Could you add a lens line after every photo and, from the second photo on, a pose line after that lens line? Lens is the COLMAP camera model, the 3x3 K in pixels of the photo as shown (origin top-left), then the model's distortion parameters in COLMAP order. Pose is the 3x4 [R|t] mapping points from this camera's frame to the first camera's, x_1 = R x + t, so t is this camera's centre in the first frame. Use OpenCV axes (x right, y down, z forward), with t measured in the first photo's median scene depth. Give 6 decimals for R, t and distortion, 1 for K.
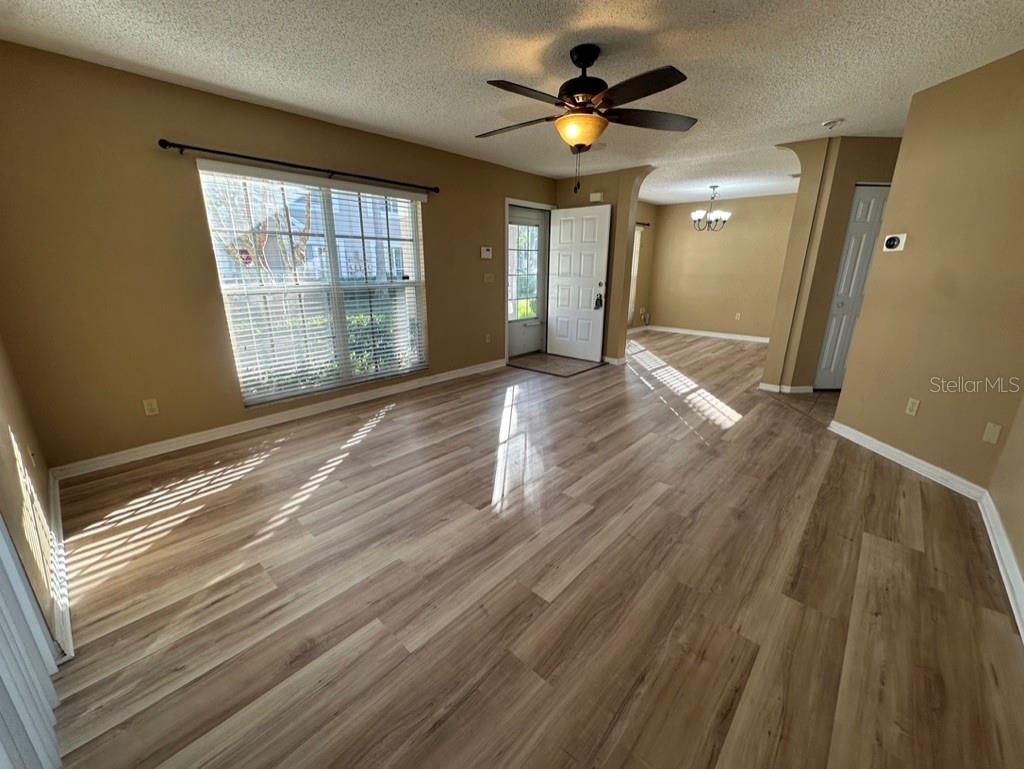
lens RADIAL K [[410.4, 0, 512.0], [0, 410.4, 384.5], [0, 0, 1]] dist [-0.002172, -0.000080]
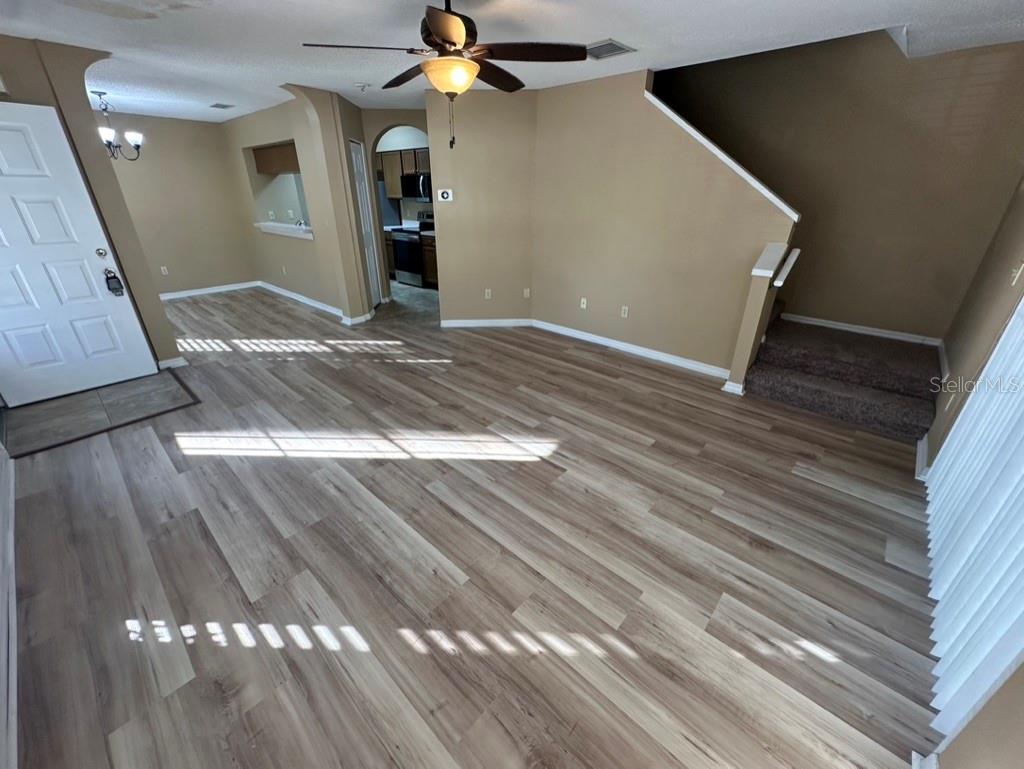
lens RADIAL K [[410.4, 0, 512.0], [0, 410.4, 384.5], [0, 0, 1]] dist [-0.002172, -0.000080]
pose [[-0.003598, -0.430527, 0.902571, -0.841083], [0.276140, 0.867054, 0.414686, -0.330846], [-0.961111, 0.250728, 0.115766, 0.842558]]
